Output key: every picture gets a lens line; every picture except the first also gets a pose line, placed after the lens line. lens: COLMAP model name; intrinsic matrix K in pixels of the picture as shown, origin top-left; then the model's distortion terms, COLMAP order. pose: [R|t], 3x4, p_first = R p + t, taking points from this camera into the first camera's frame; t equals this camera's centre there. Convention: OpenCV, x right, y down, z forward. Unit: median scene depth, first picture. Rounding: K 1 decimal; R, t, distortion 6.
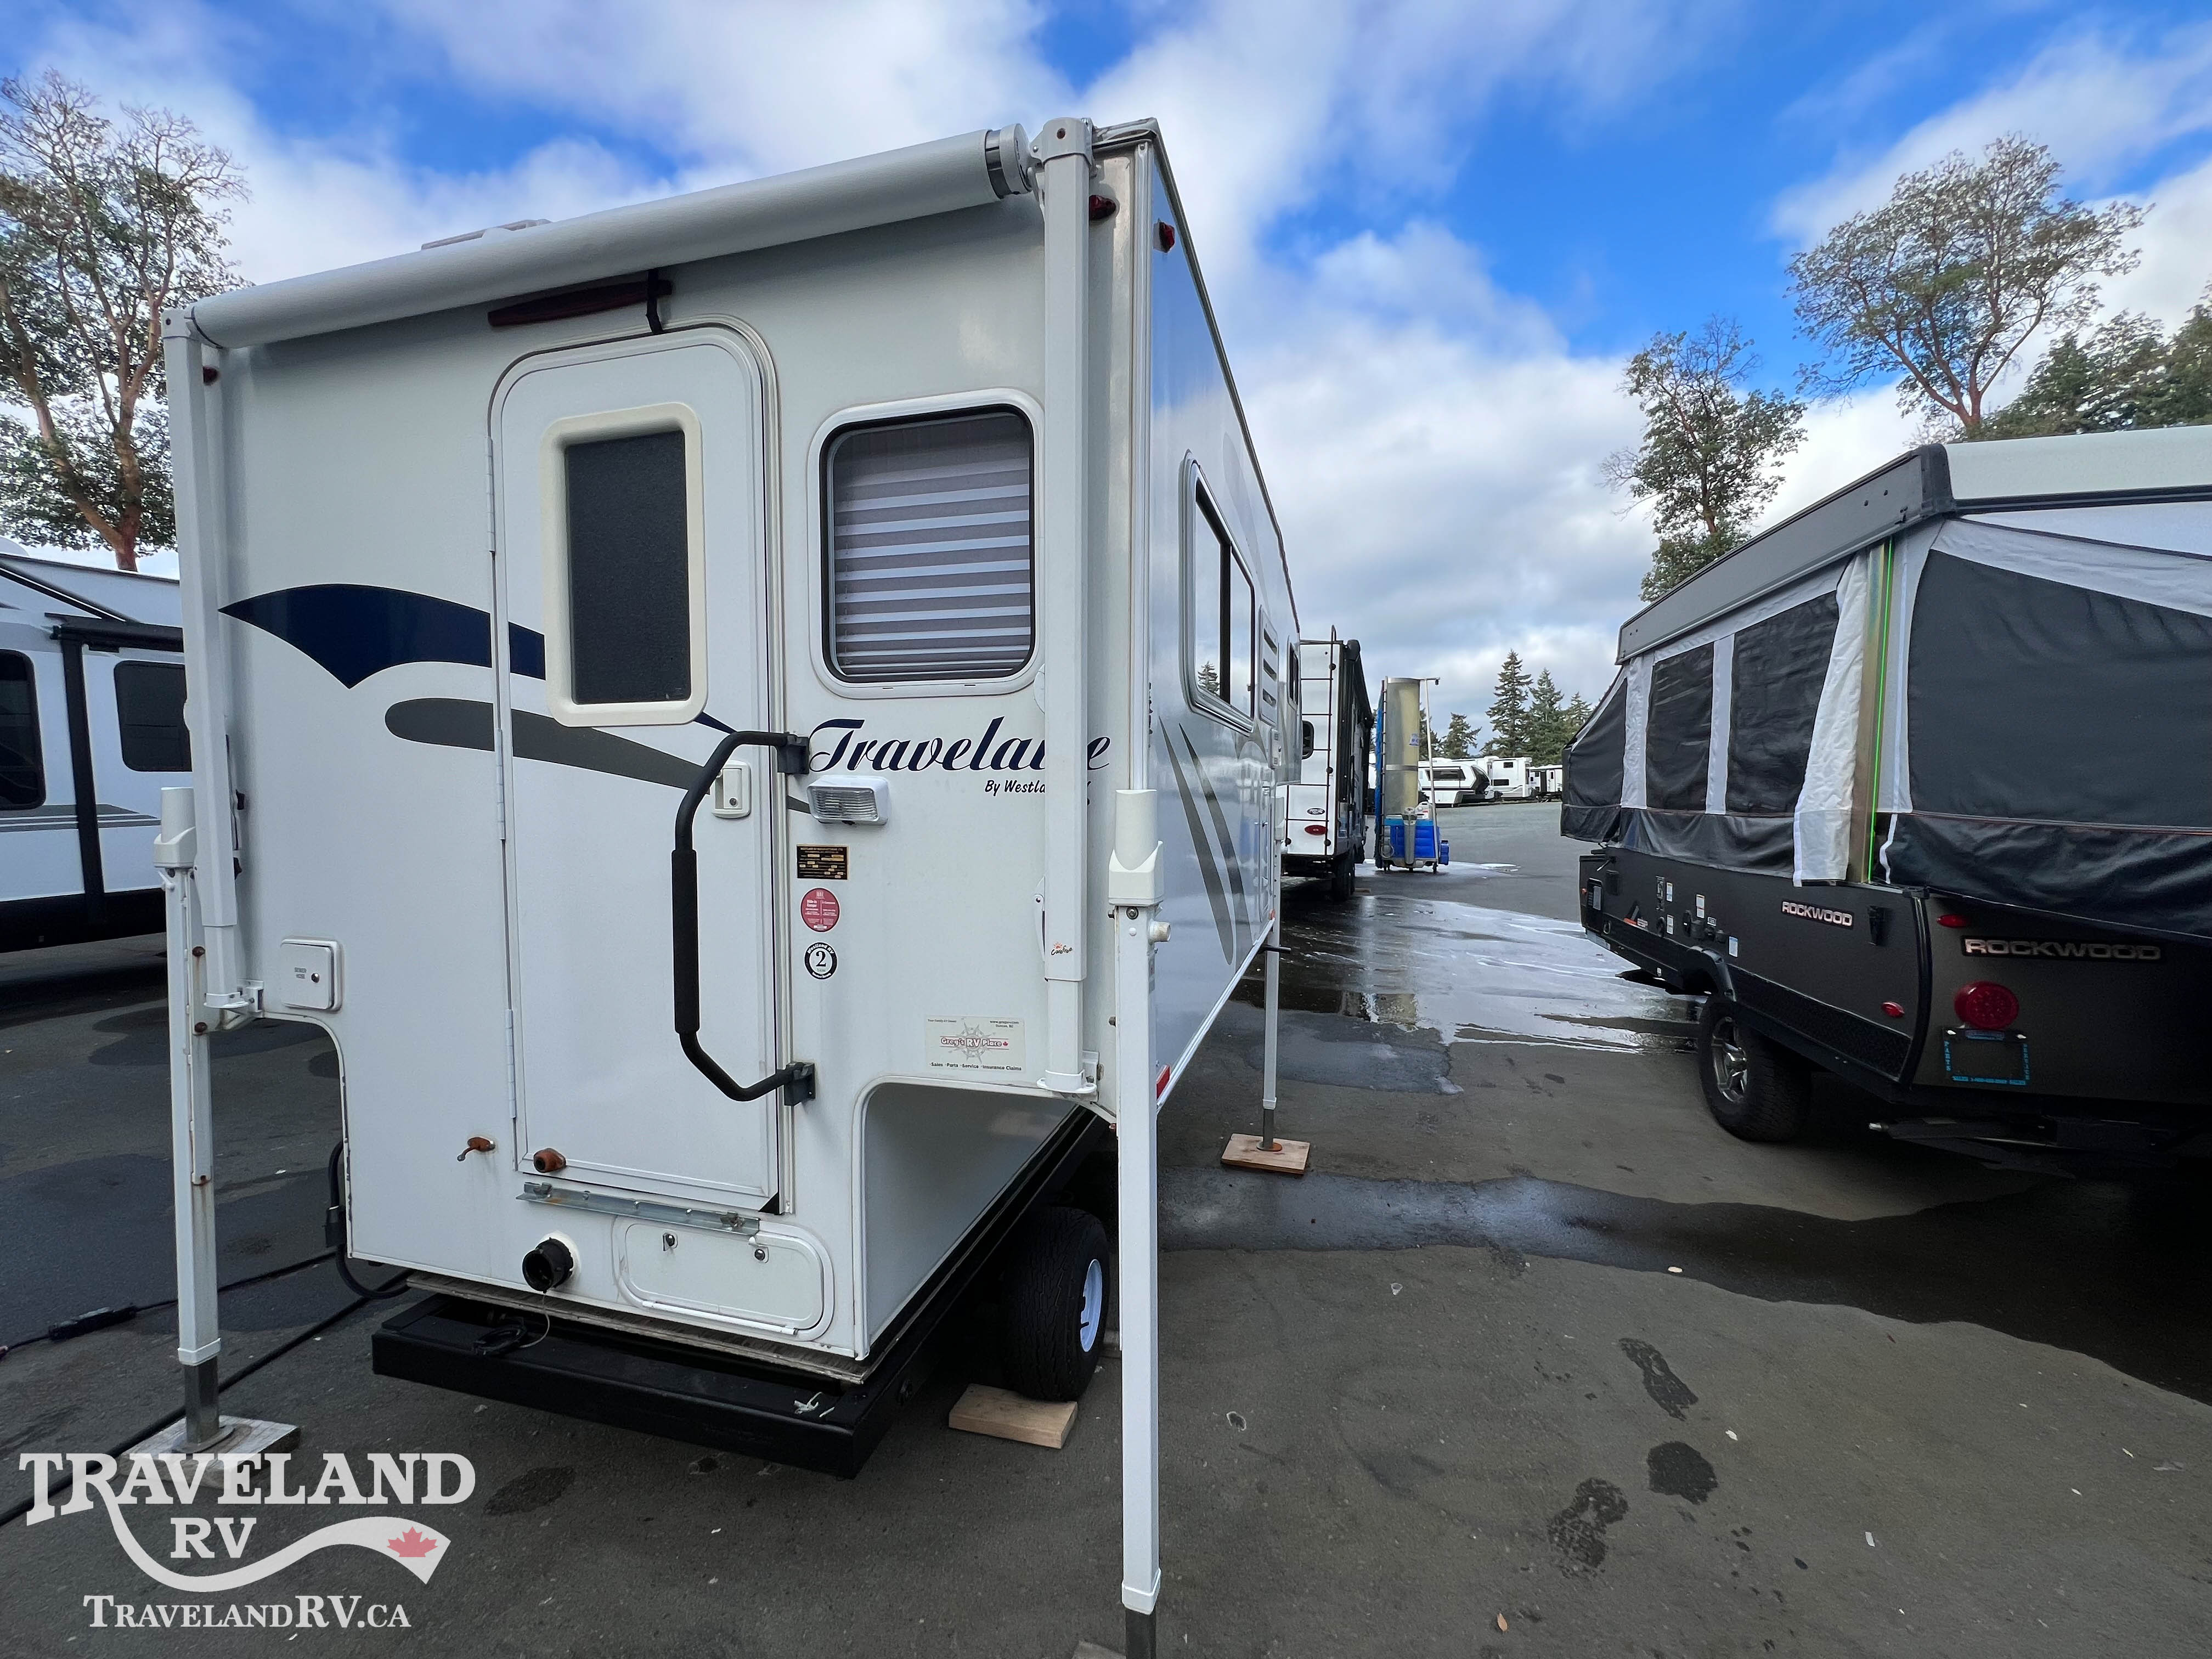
lens RADIAL K [[882.8, 0, 1108.6], [0, 882.8, 827.6], [0, 0, 1]] dist [0.000012, -0.000673]
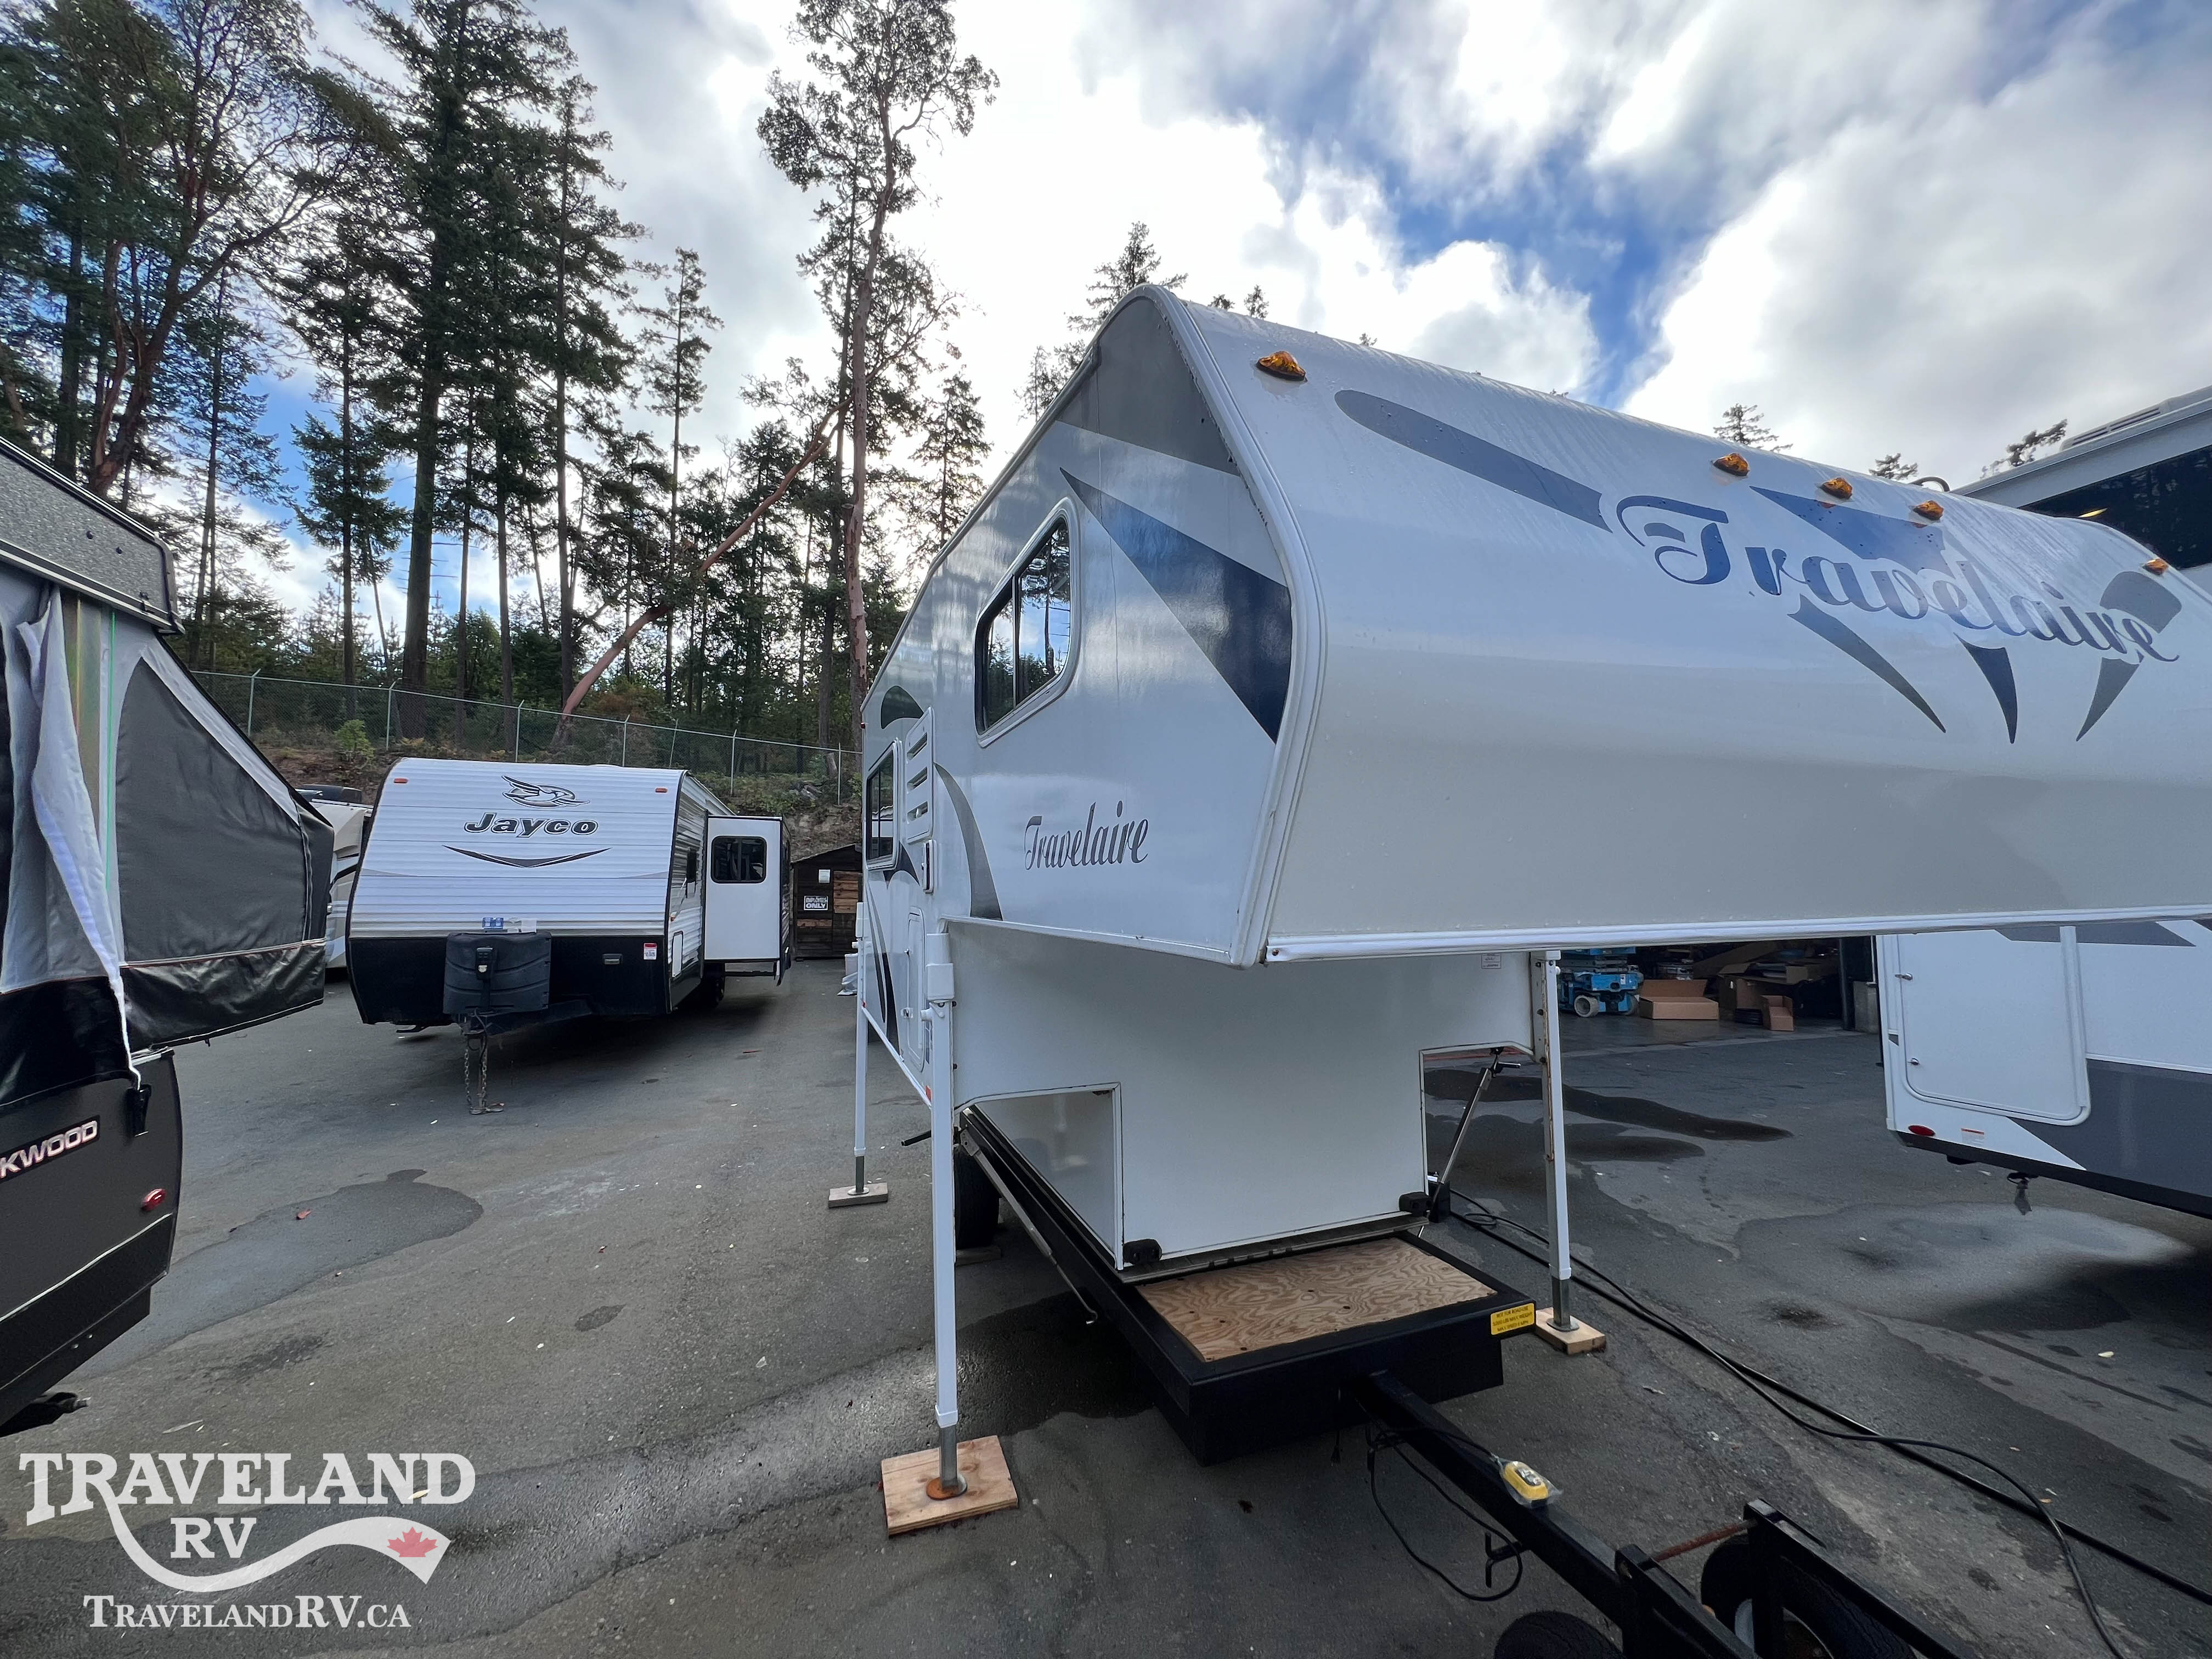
lens RADIAL K [[882.8, 0, 1108.6], [0, 882.8, 827.6], [0, 0, 1]] dist [0.000012, -0.000673]
pose [[-0.807570, -0.023972, -0.589285, 0.977937], [-0.017618, 0.999708, -0.016524, -0.218888], [0.589509, -0.002963, -0.807756, 3.266833]]
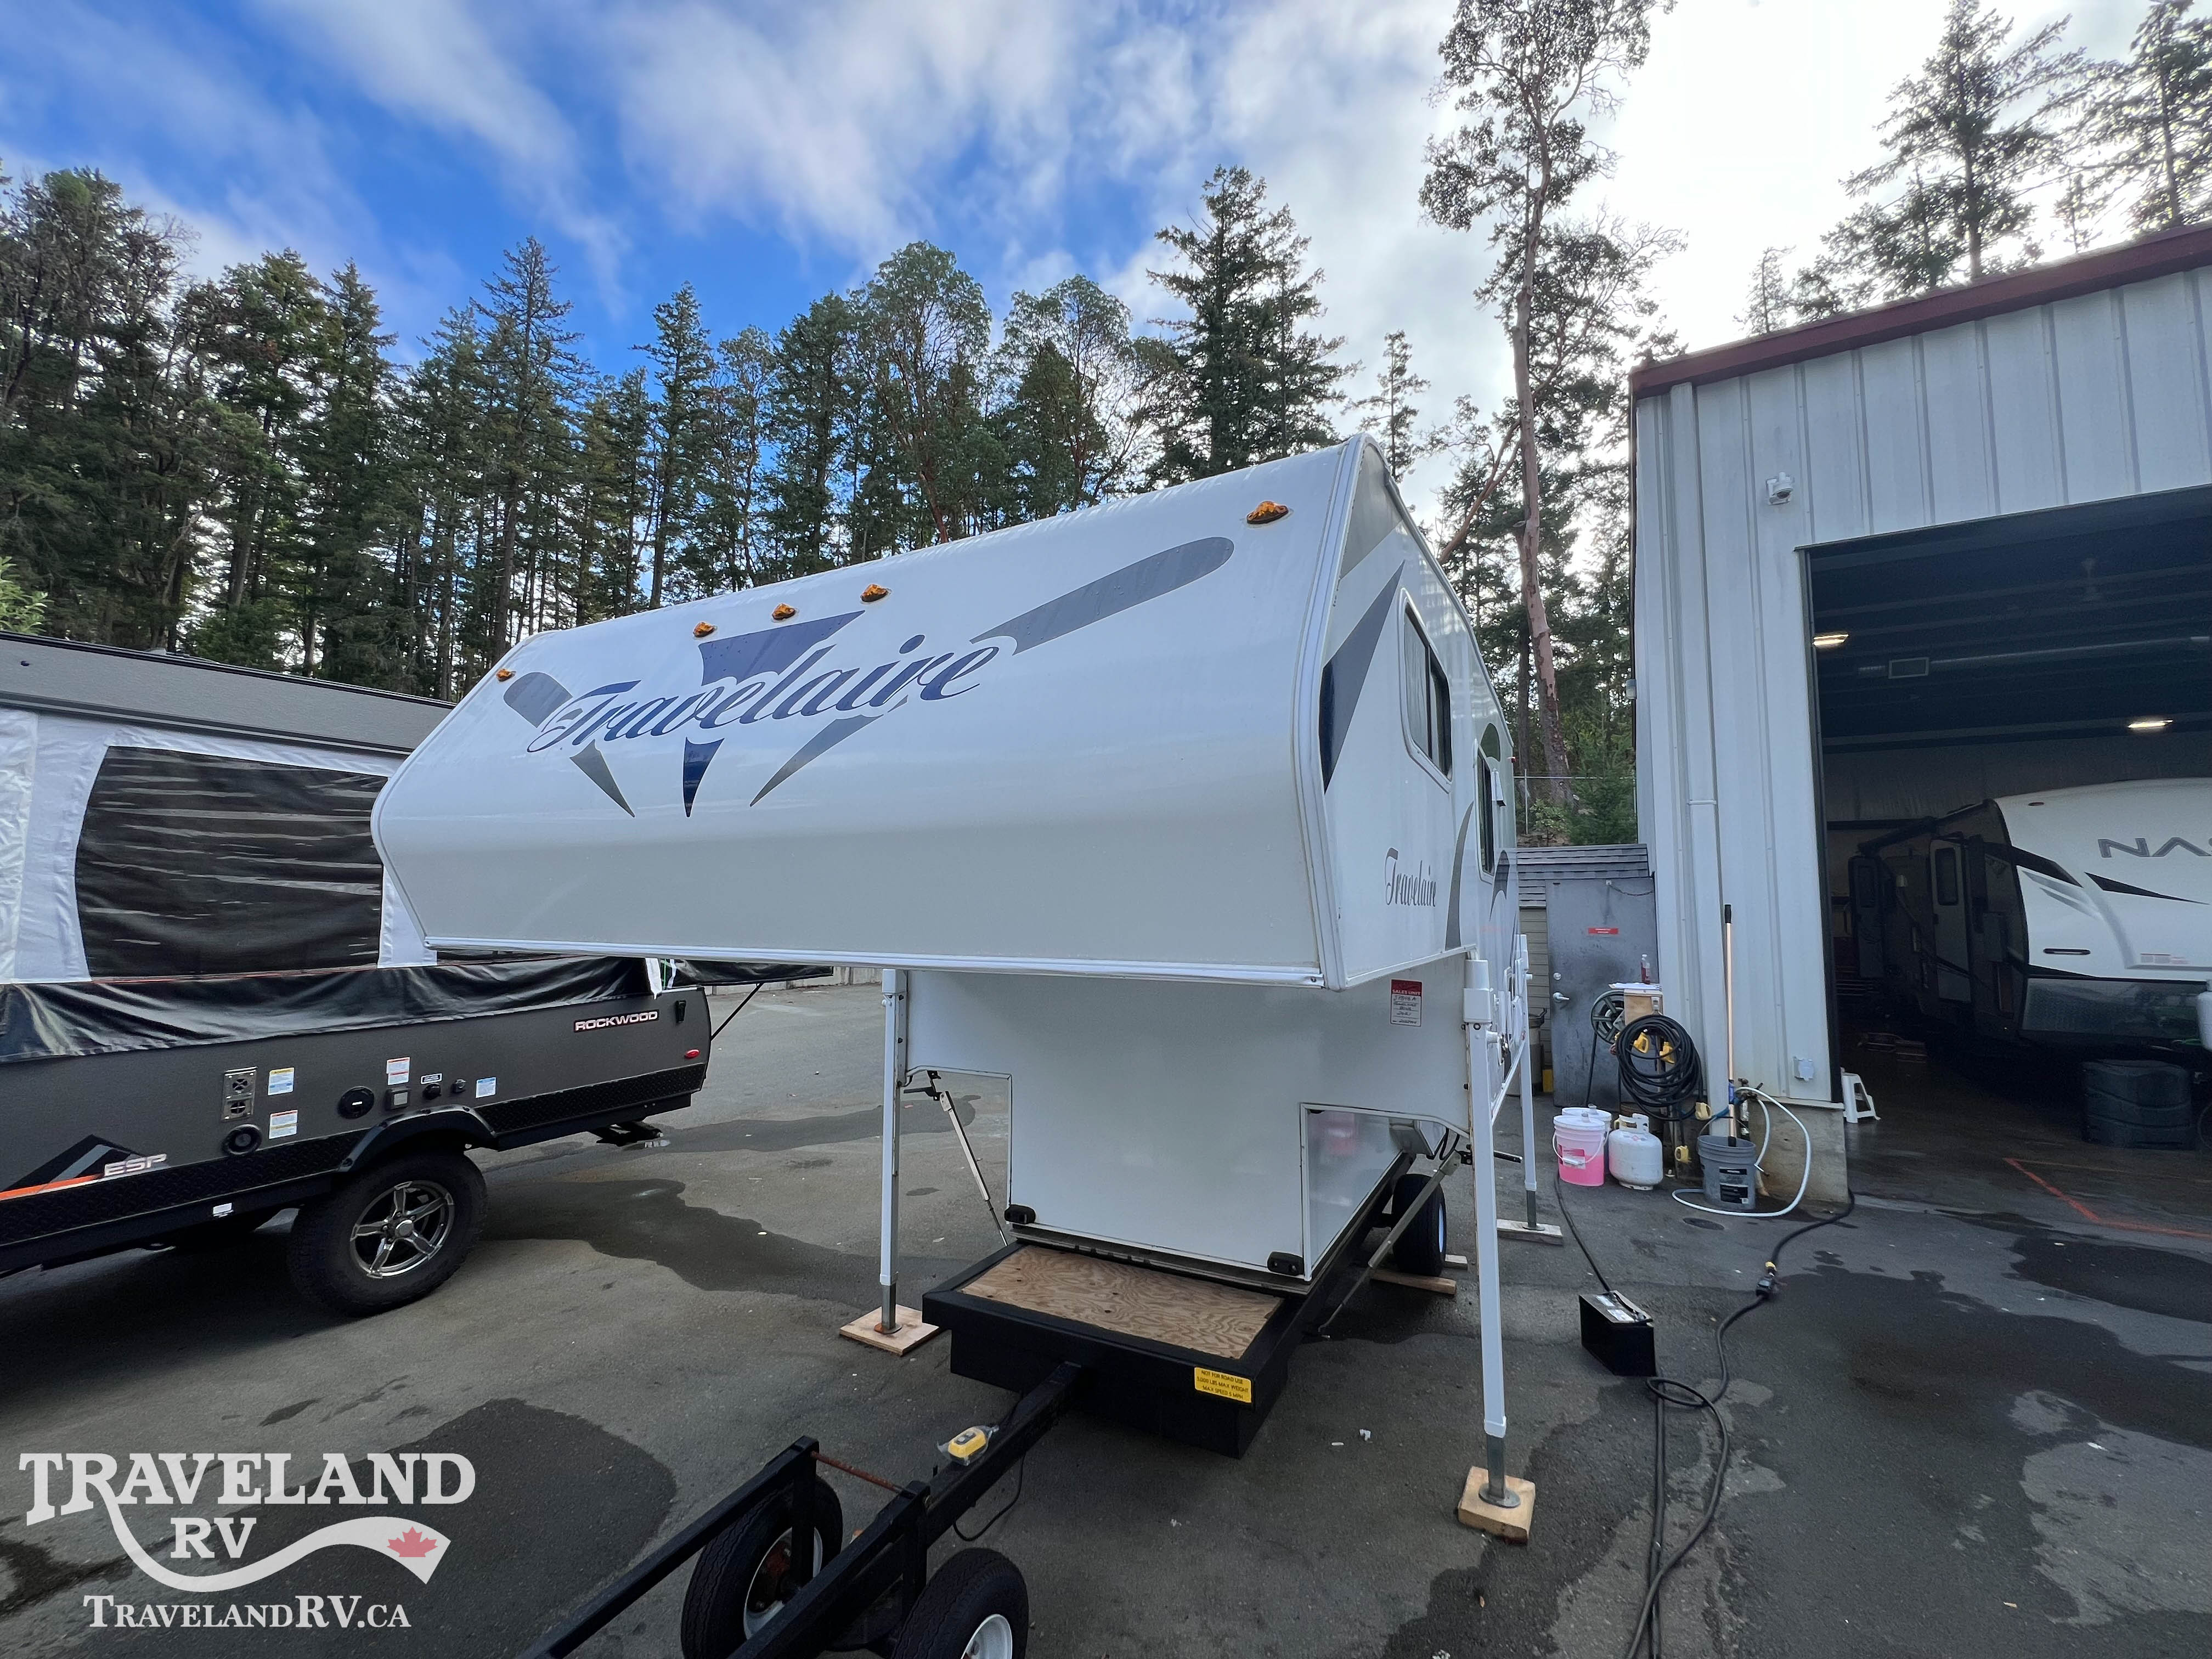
lens RADIAL K [[882.6, 0, 1098.2], [0, 882.6, 827.4], [0, 0, 1]] dist [-0.003967, -0.000430]
pose [[-0.975258, 0.019189, 0.220235, -0.508378], [0.008462, 0.998736, -0.049547, -0.240744], [-0.220908, -0.046458, -0.974188, 3.870732]]
